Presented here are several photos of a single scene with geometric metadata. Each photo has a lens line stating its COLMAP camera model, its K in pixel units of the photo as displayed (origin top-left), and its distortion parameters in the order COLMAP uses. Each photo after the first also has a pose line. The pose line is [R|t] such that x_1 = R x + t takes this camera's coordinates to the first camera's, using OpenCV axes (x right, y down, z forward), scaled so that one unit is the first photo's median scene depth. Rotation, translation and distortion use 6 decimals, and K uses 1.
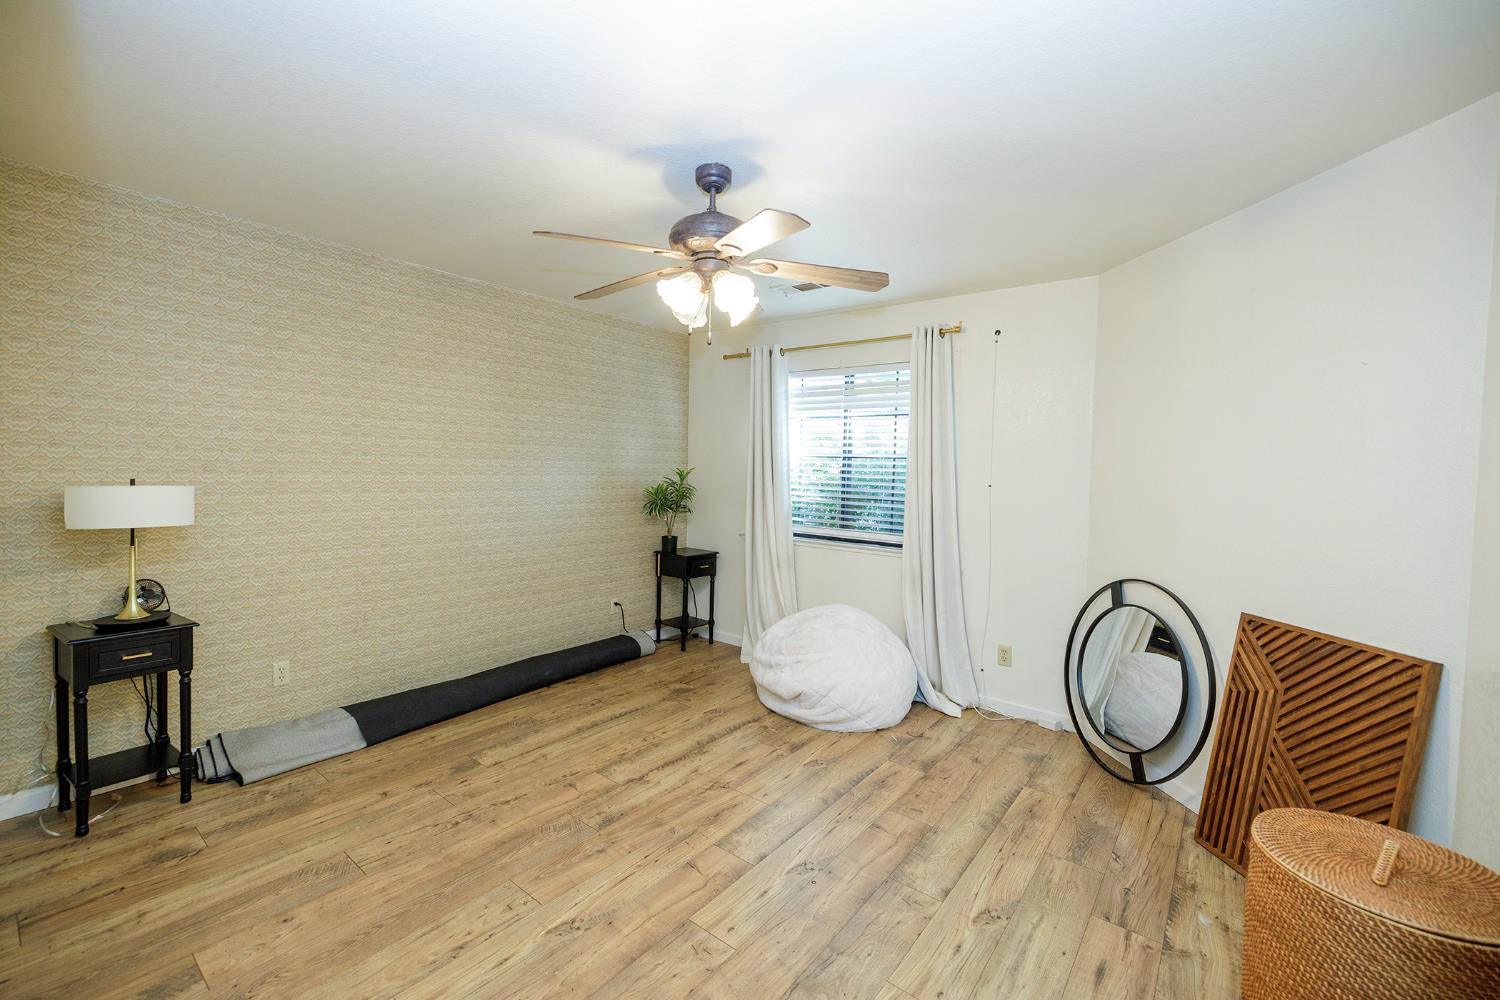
lens RADIAL K [[625.0, 0, 742.8], [0, 625.0, 489.5], [0, 0, 1]] dist [0.002131, -0.000866]
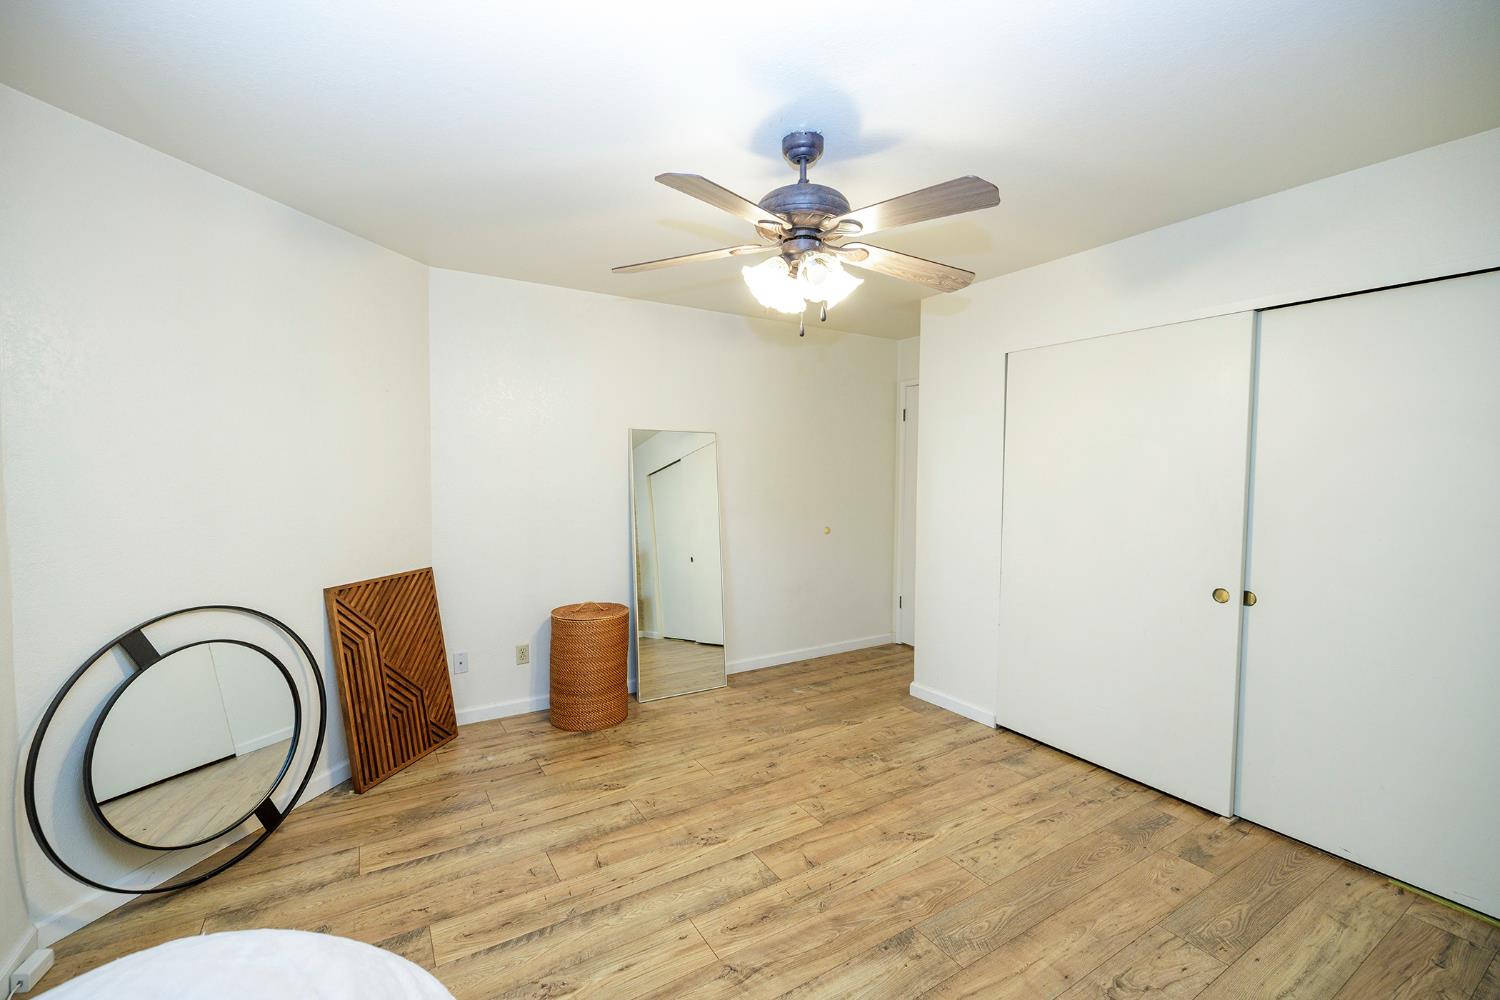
lens RADIAL K [[625.0, 0, 747.4], [0, 625.0, 501.1], [0, 0, 1]] dist [0.002131, -0.000866]
pose [[-0.942366, -0.048570, 0.331041, -0.287152], [-0.019479, 0.995694, 0.090637, -0.077468], [-0.334017, 0.078964, -0.939253, 1.900762]]
